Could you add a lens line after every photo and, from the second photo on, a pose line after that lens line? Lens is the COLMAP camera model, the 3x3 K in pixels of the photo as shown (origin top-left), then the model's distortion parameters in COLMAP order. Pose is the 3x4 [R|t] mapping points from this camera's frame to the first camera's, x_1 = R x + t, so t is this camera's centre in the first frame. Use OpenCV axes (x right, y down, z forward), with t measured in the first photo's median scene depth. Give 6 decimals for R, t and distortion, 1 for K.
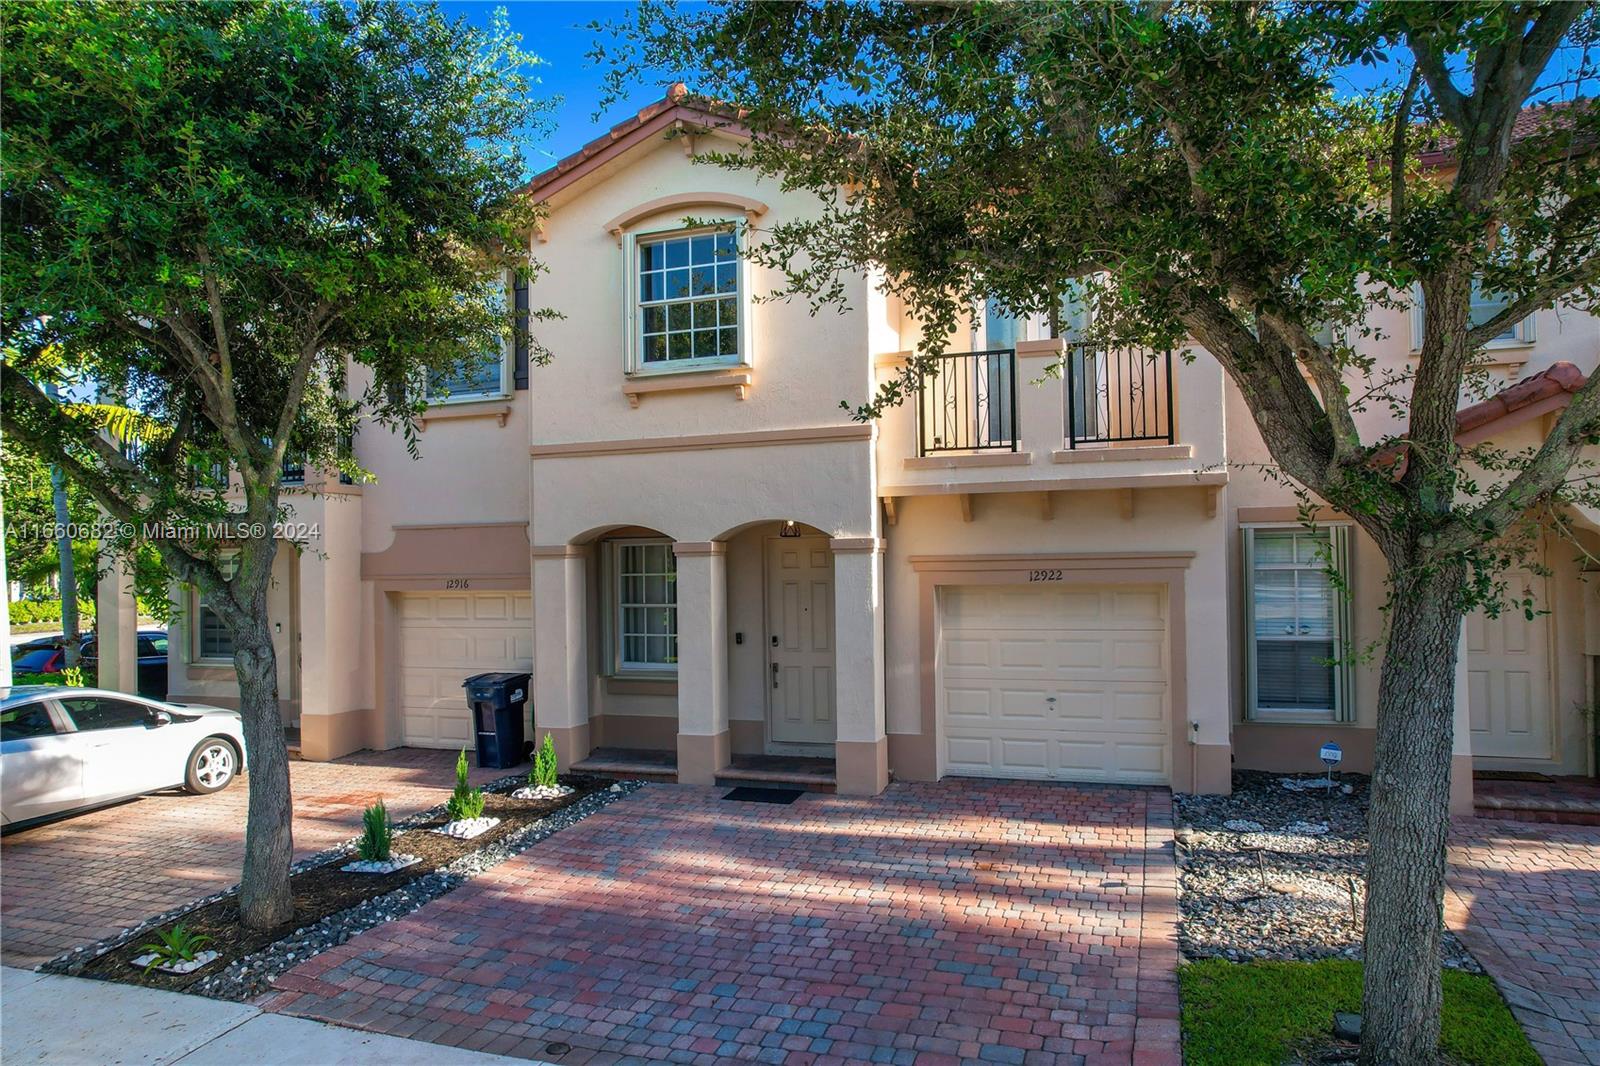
lens RADIAL K [[983.7, 0, 800.0], [0, 983.7, 533.0], [0, 0, 1]] dist [-0.030978, -0.000363]
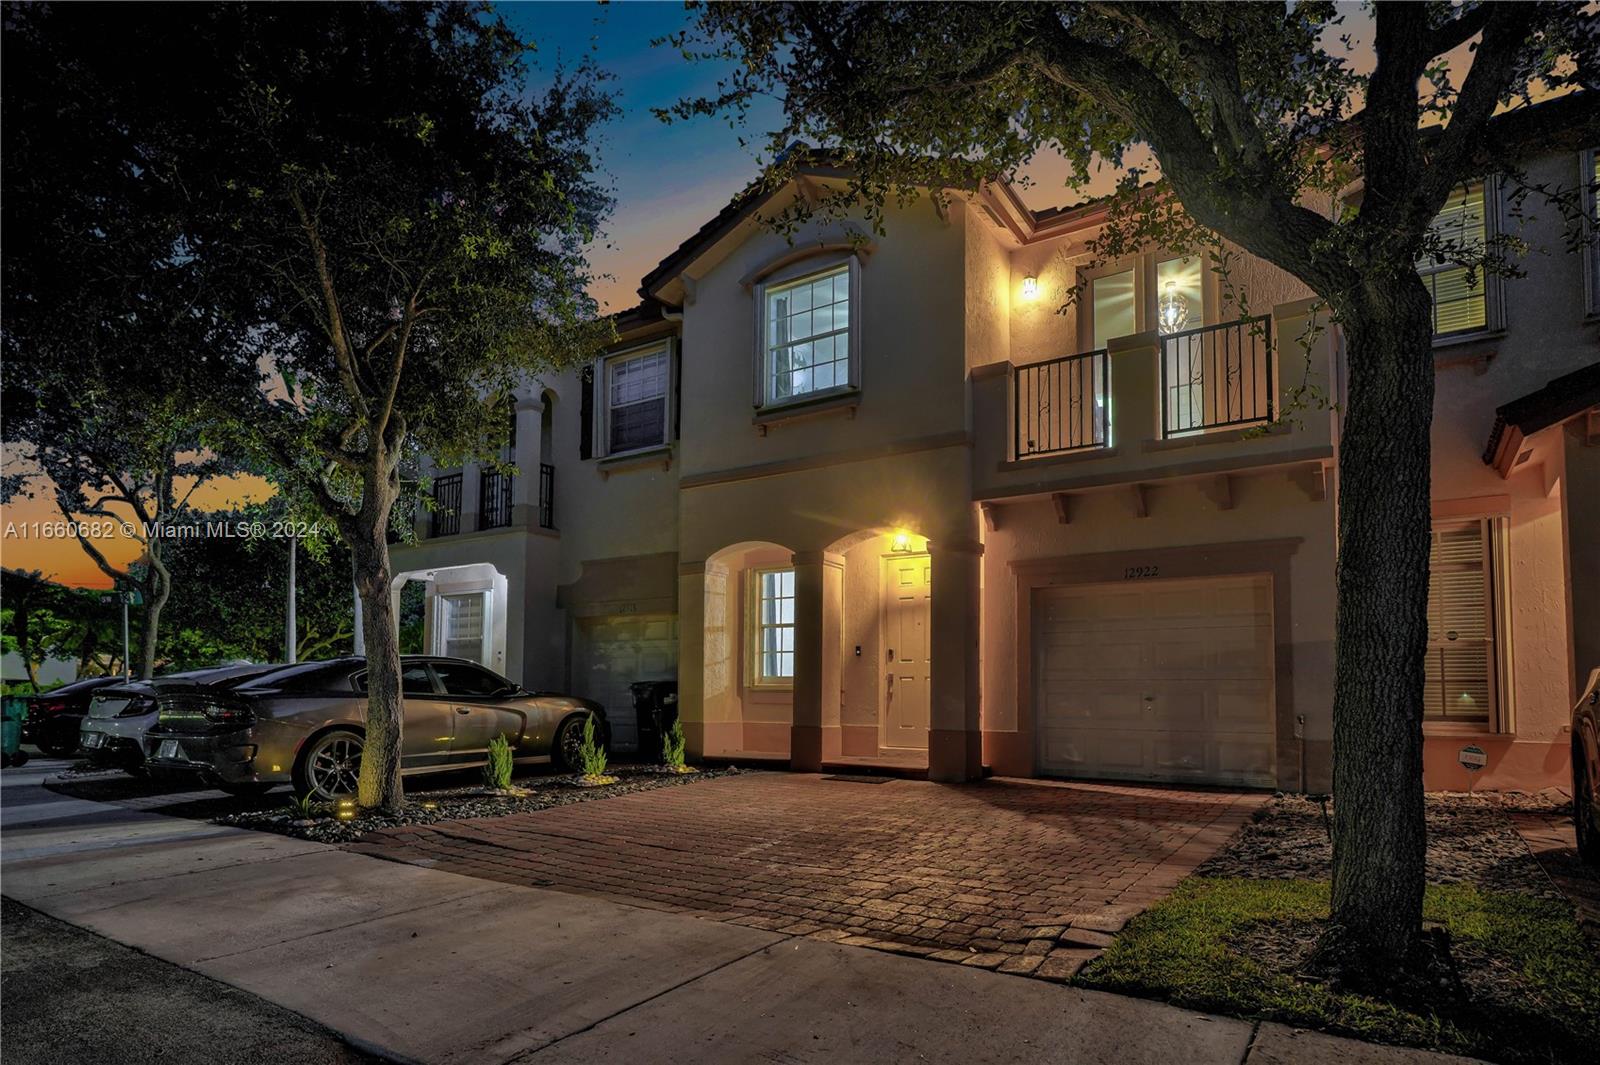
lens RADIAL K [[865.4, 0, 800.4], [0, 865.4, 636.1], [0, 0, 1]] dist [-0.005755, -0.001172]
pose [[0.967719, 0.003903, -0.252001, 0.225949], [-0.010374, 0.999650, -0.024353, 0.222973], [0.251818, 0.026181, 0.967420, 0.099555]]
